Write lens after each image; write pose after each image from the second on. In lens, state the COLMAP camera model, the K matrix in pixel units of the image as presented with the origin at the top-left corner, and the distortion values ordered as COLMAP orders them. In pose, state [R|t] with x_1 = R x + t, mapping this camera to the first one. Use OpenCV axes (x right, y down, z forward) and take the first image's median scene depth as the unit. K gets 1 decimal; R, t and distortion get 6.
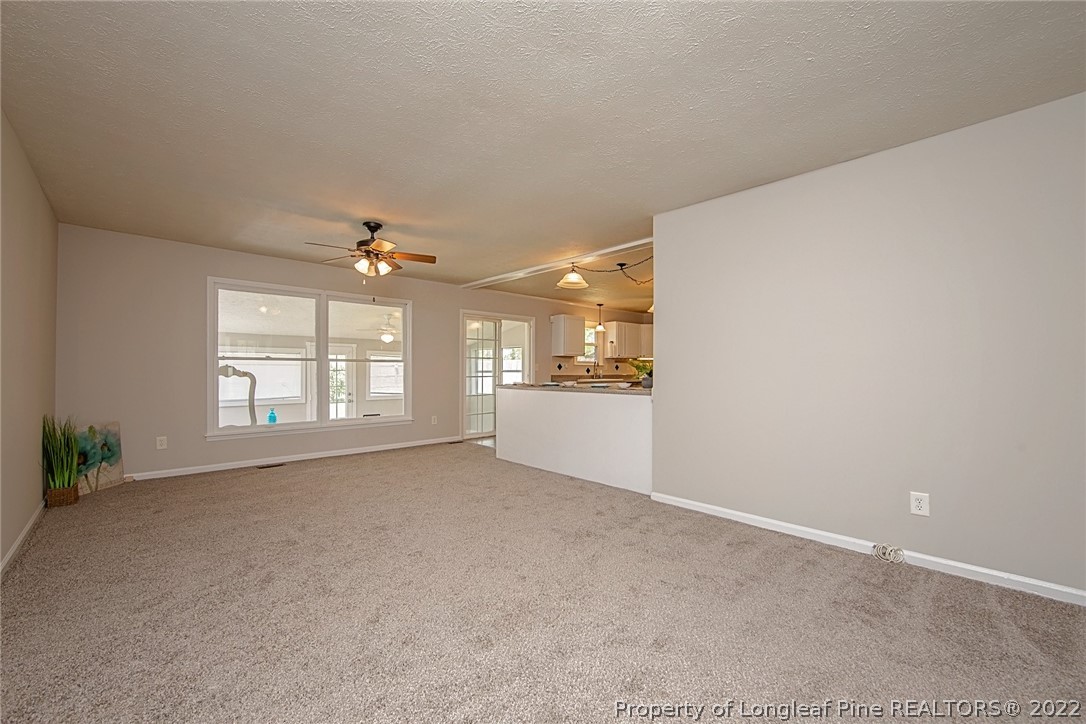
lens RADIAL K [[418.8, 0, 544.9], [0, 418.8, 371.6], [0, 0, 1]] dist [-0.000280, -0.000008]
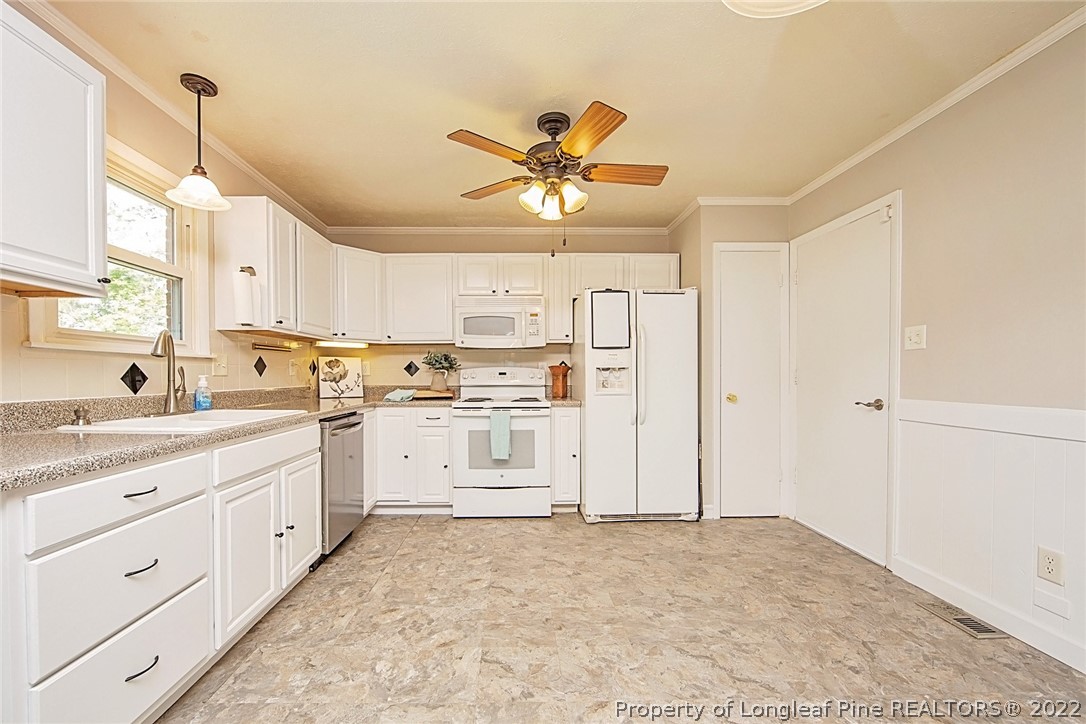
lens RADIAL K [[443.5, 0, 515.7], [0, 443.5, 382.4], [0, 0, 1]] dist [-0.001044, -0.000091]
pose [[0.692328, -0.014265, 0.721442, 0.080457], [0.002820, 0.999850, 0.017063, -0.003197], [-0.721577, -0.009779, 0.692265, 0.757054]]
